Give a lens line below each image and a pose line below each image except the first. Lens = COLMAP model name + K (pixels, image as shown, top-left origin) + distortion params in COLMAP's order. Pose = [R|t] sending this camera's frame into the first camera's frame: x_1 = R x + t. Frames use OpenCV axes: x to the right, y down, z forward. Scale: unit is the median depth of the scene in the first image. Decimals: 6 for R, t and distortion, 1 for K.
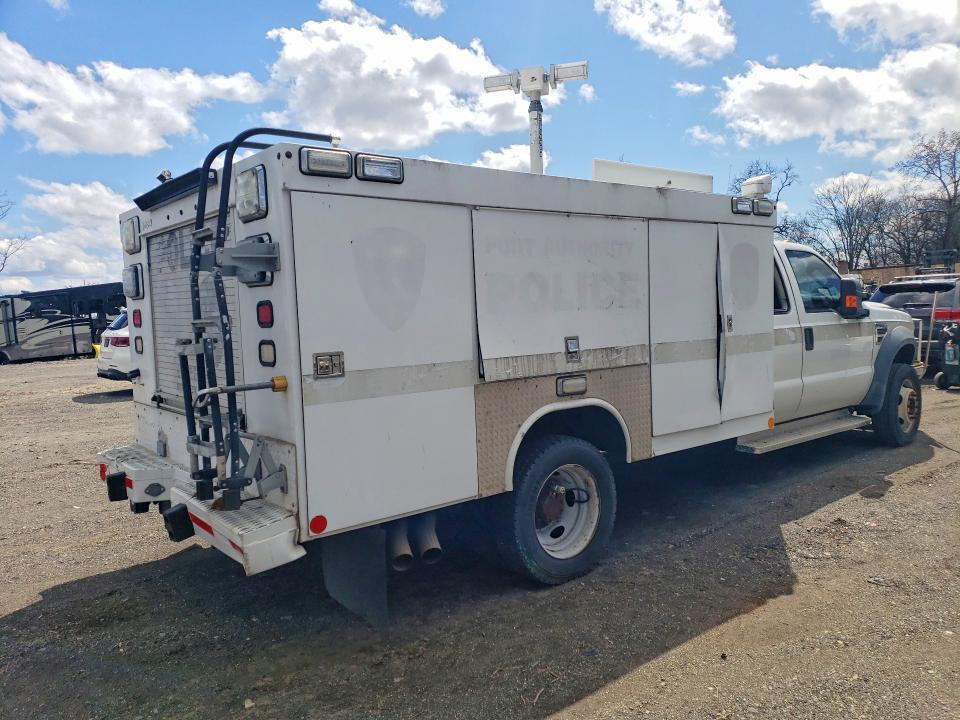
lens RADIAL K [[759.6, 0, 480.6], [0, 759.6, 363.3], [0, 0, 1]] dist [0.009097, 0.003233]
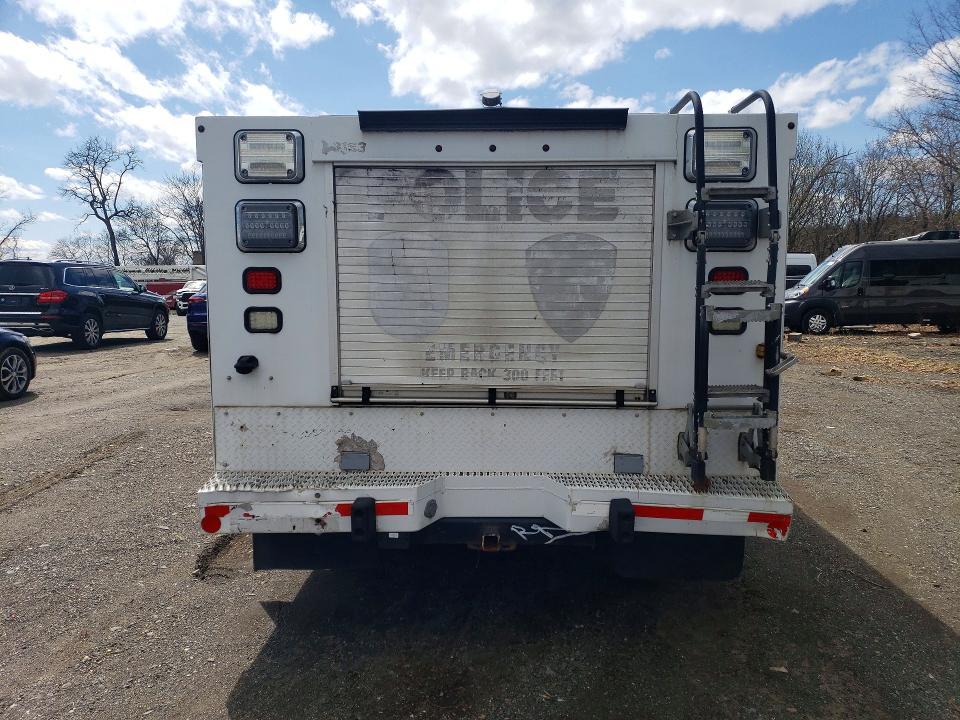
lens RADIAL K [[759.6, 0, 480.5], [0, 759.6, 358.9], [0, 0, 1]] dist [0.009097, 0.003233]
pose [[0.638924, -0.035683, 0.768442, -0.959305], [0.029086, 0.999330, 0.022222, 0.001541], [-0.768720, 0.008153, 0.639534, 0.477875]]
